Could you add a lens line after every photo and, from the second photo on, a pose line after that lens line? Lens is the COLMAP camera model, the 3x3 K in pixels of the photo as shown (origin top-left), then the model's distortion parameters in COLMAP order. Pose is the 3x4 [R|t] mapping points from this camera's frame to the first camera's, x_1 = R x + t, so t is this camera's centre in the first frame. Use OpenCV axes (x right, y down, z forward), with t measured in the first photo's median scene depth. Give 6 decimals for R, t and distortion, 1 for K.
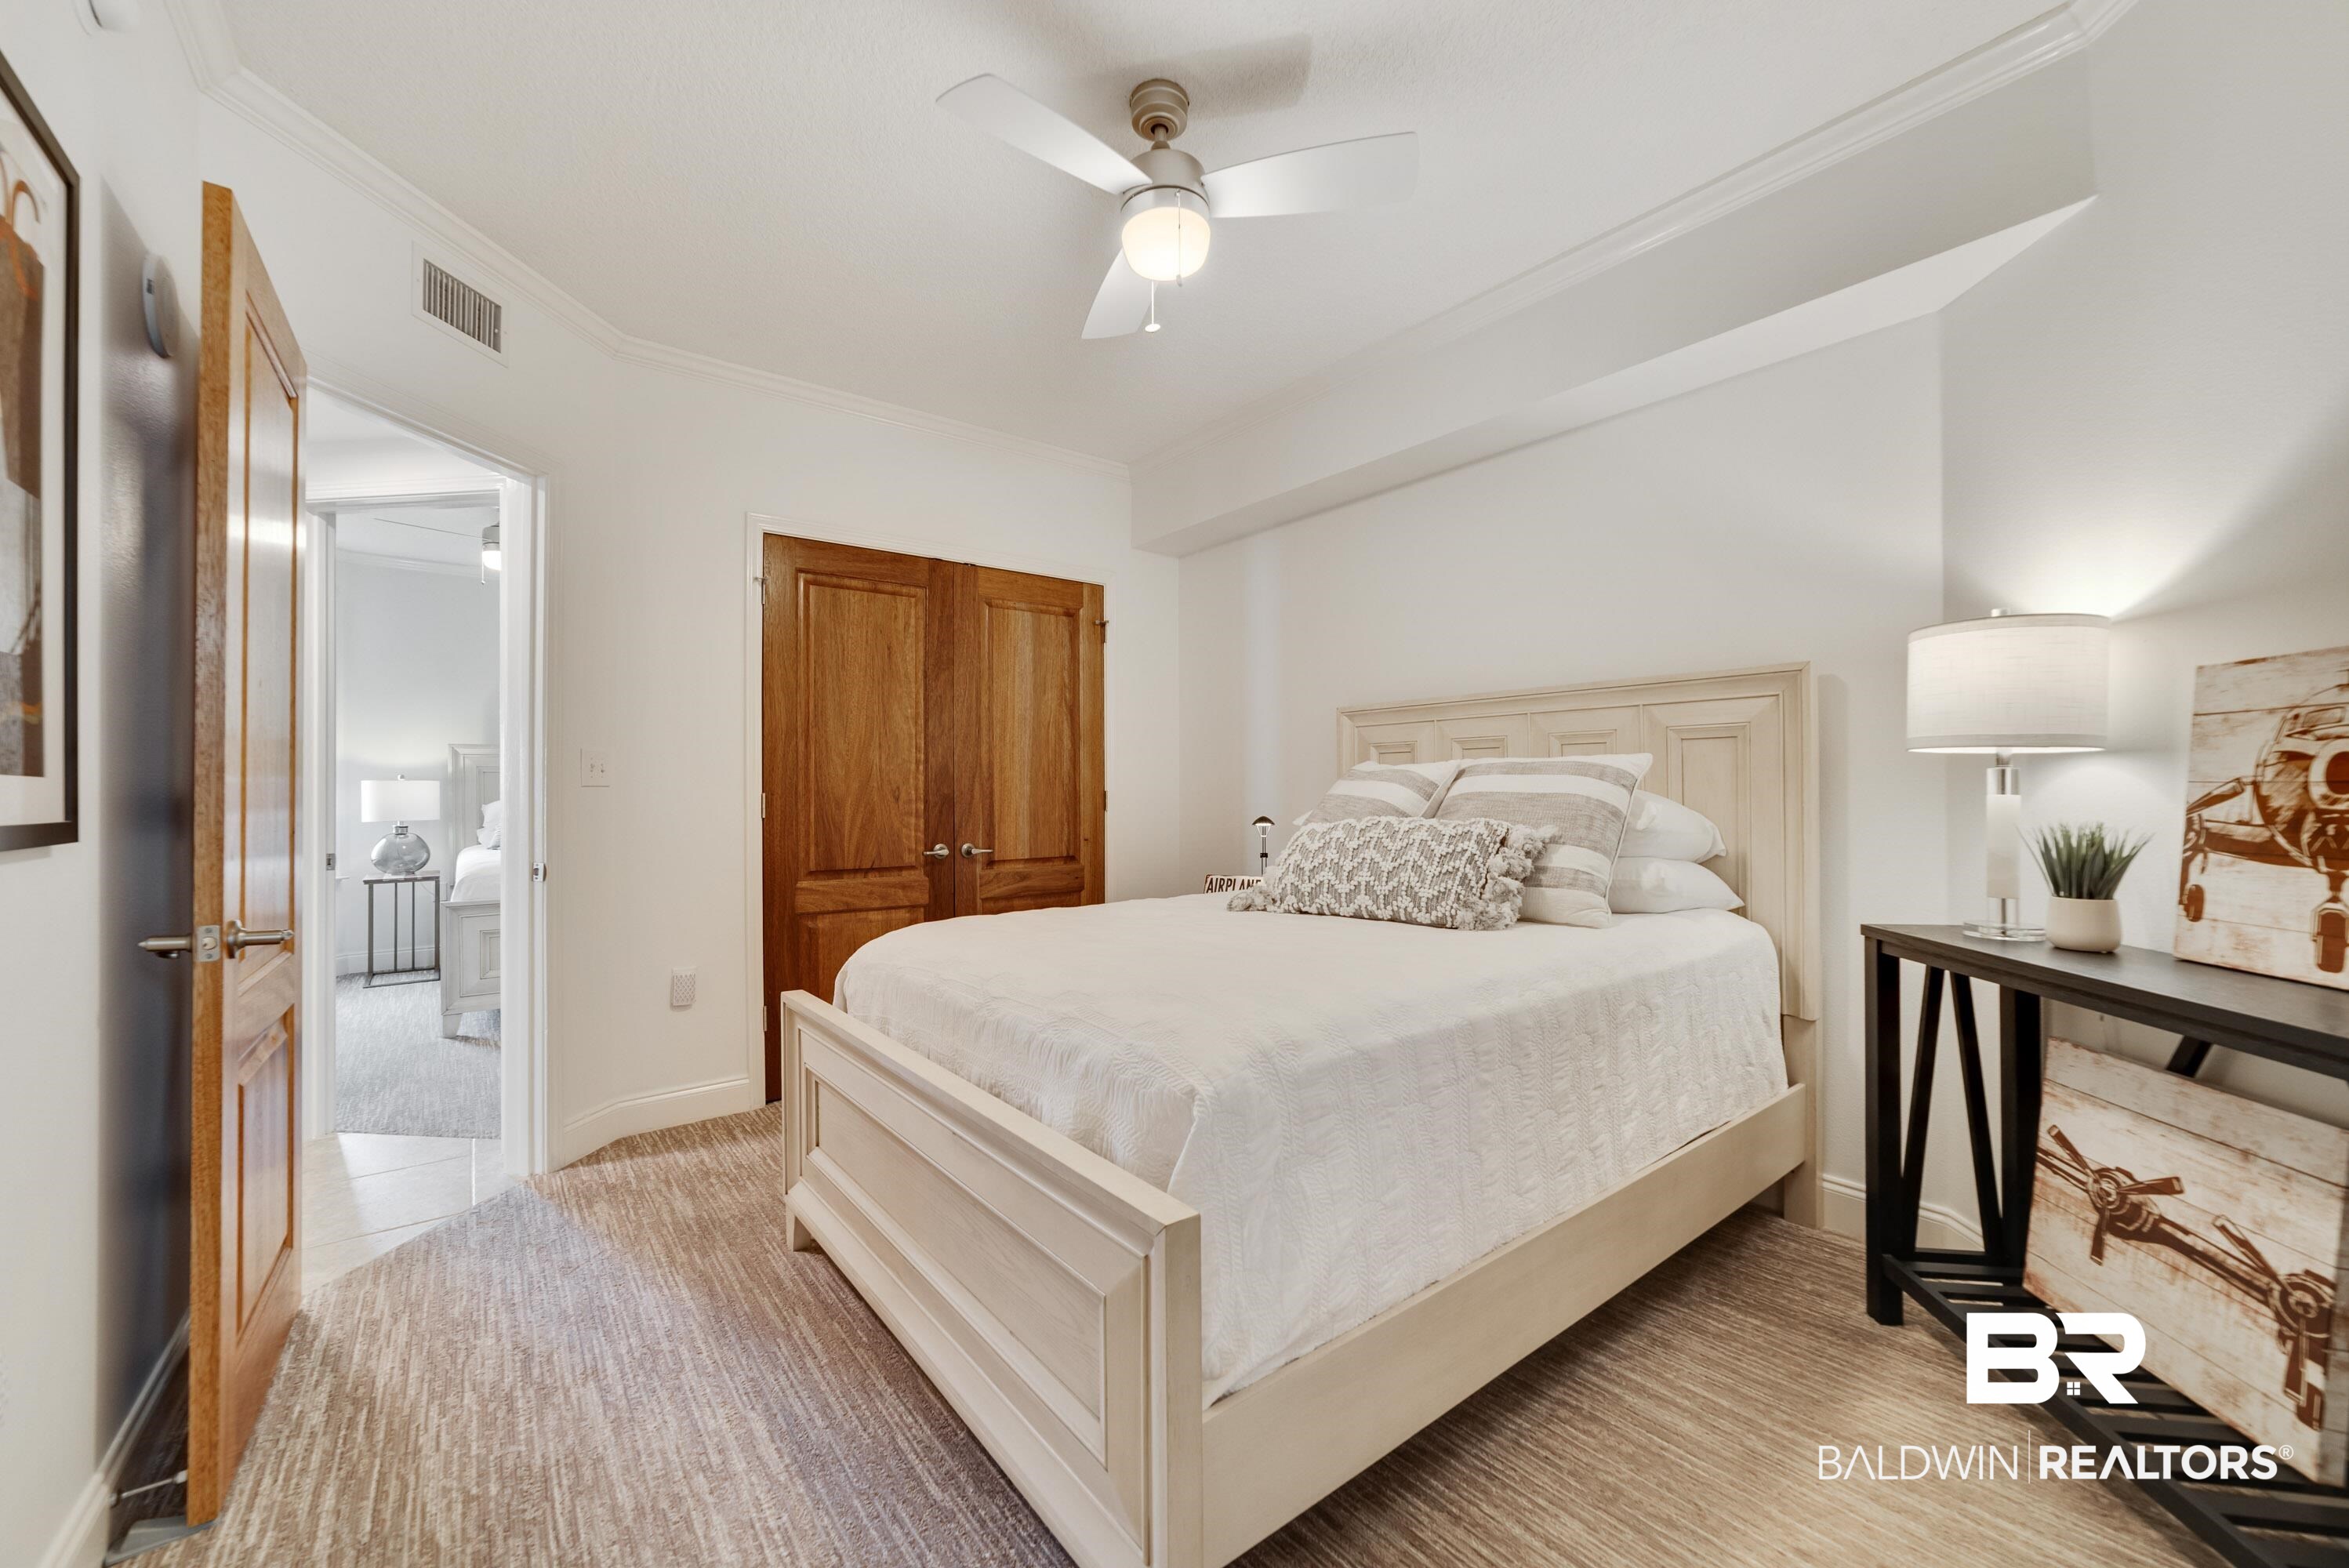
lens RADIAL K [[918.0, 0, 1175.7], [0, 918.0, 794.6], [0, 0, 1]] dist [-0.016109, 0.006860]
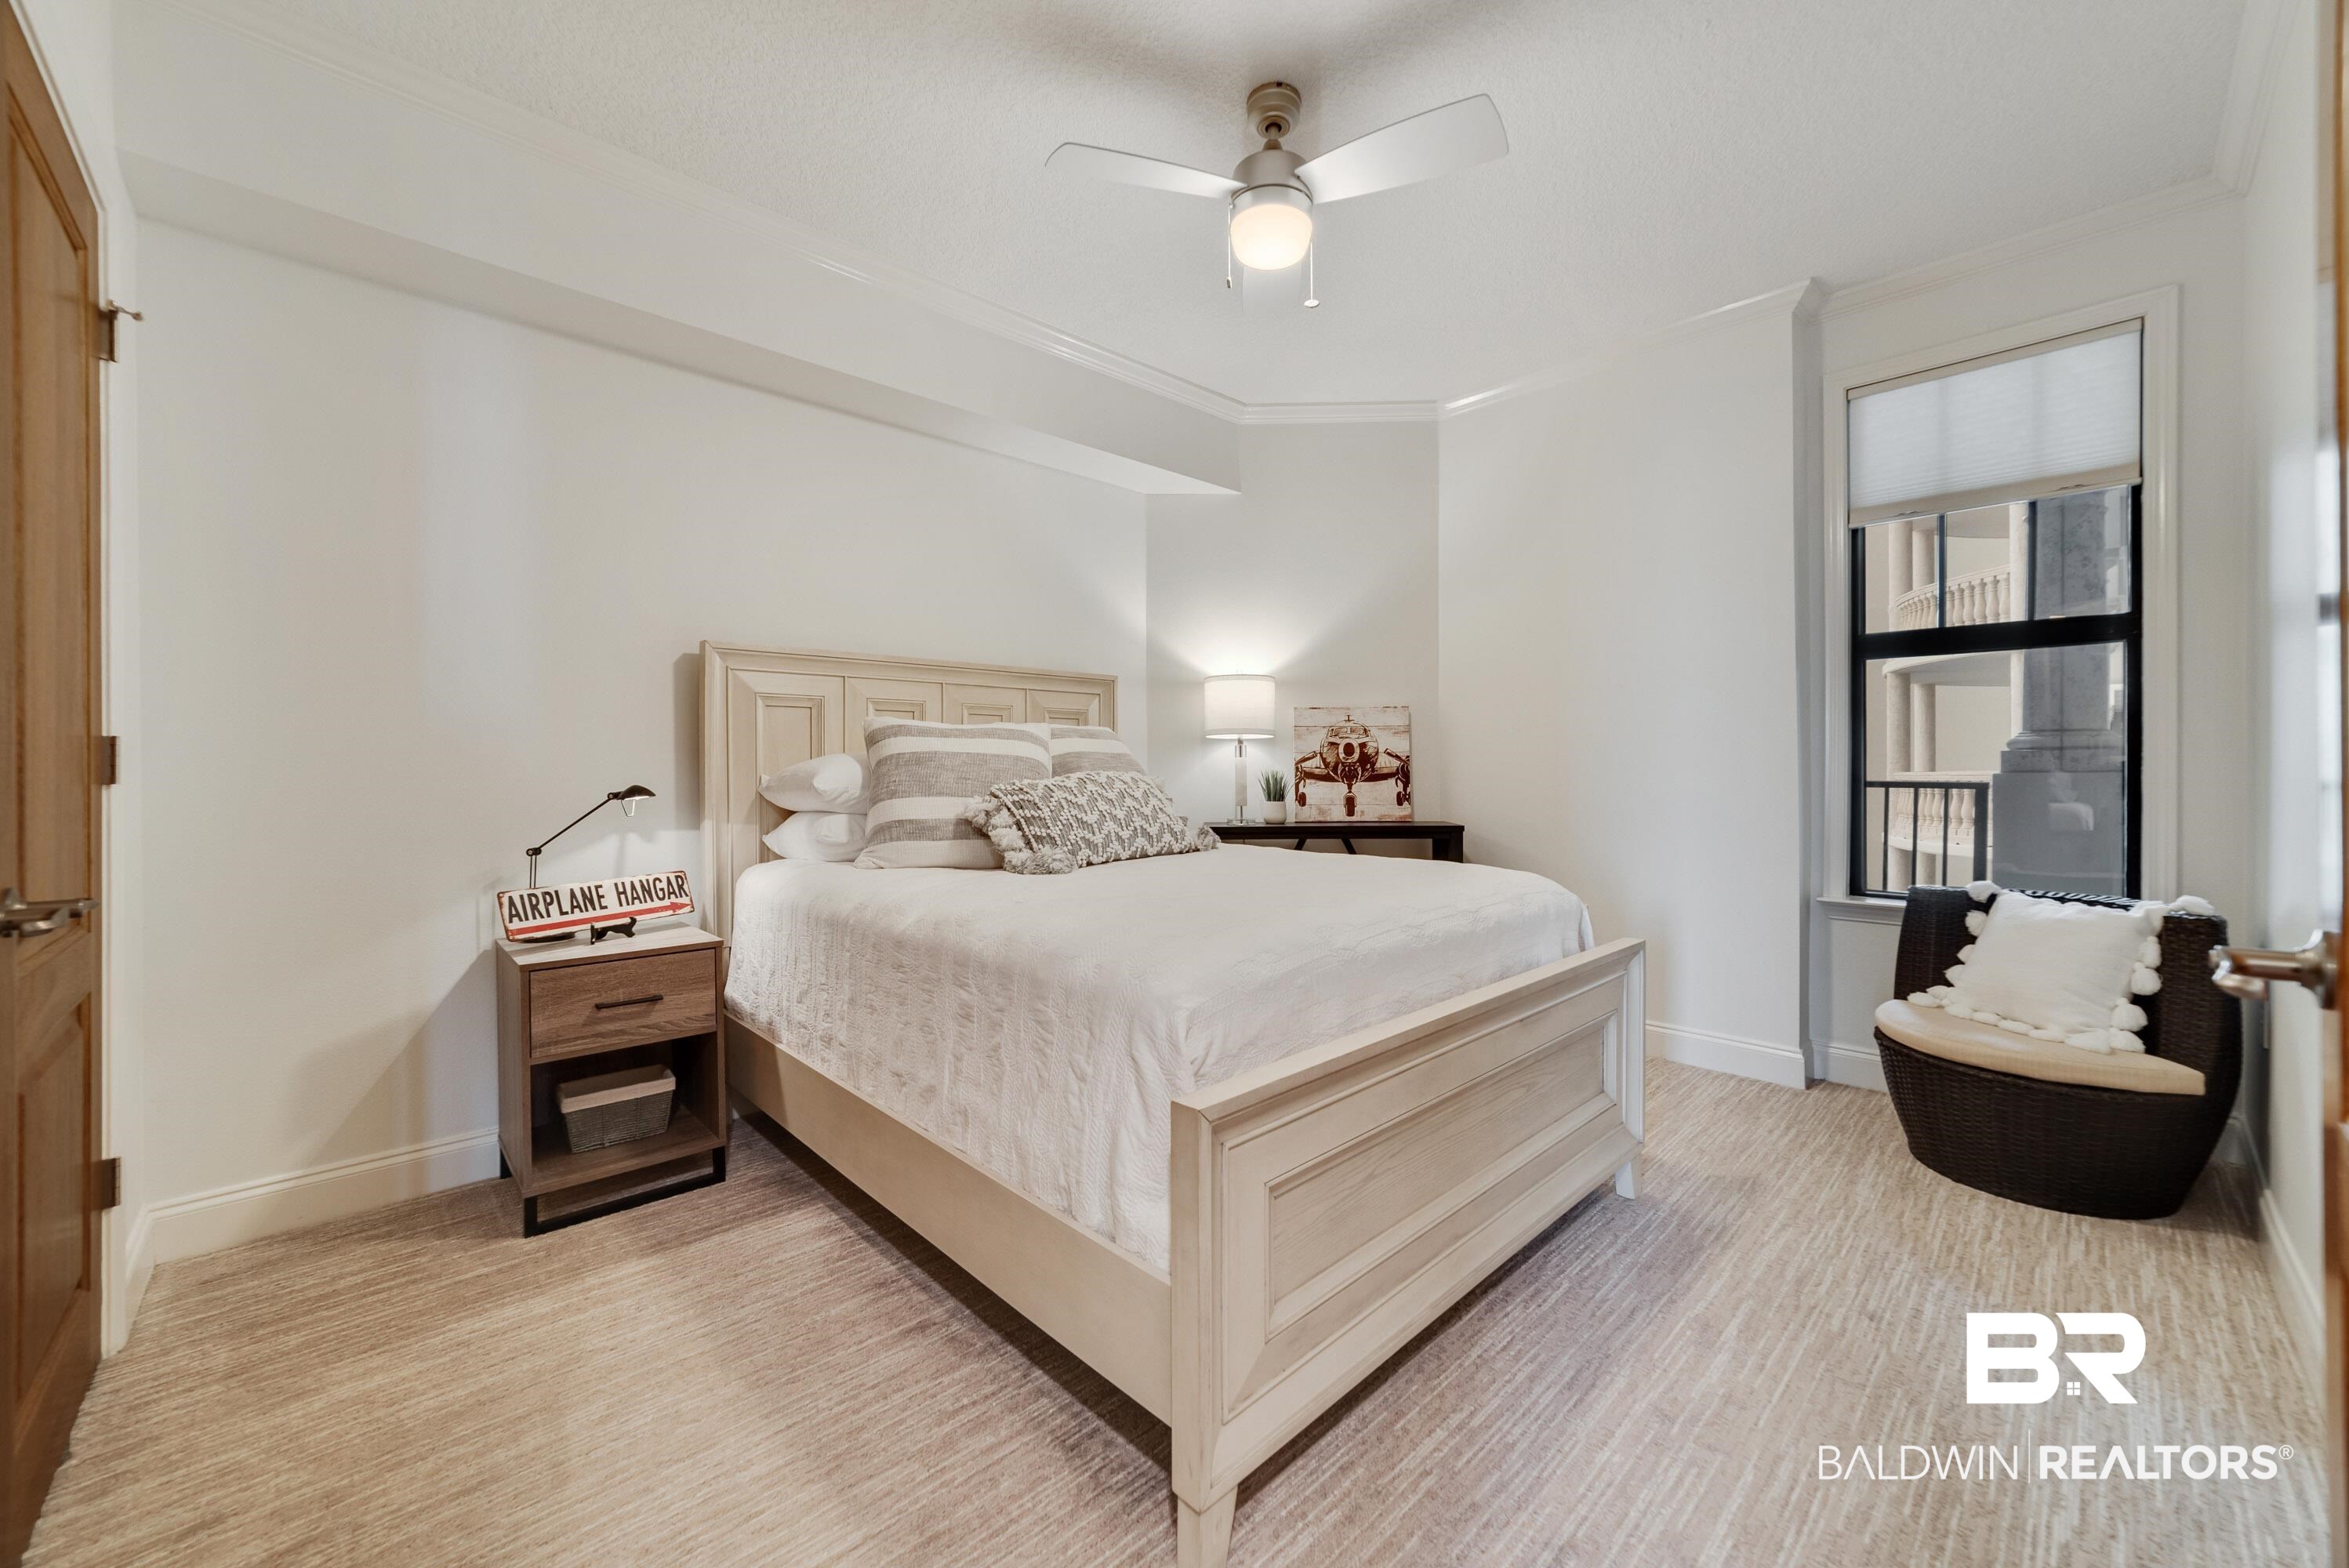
lens RADIAL K [[906.7, 0, 1174.5], [0, 906.7, 784.0], [0, 0, 1]] dist [0.001301, 0.000324]
pose [[-0.094414, -0.009907, 0.995484, -1.402081], [0.007887, 0.999912, 0.010699, 0.044711], [-0.995502, 0.008861, -0.094328, 1.589323]]
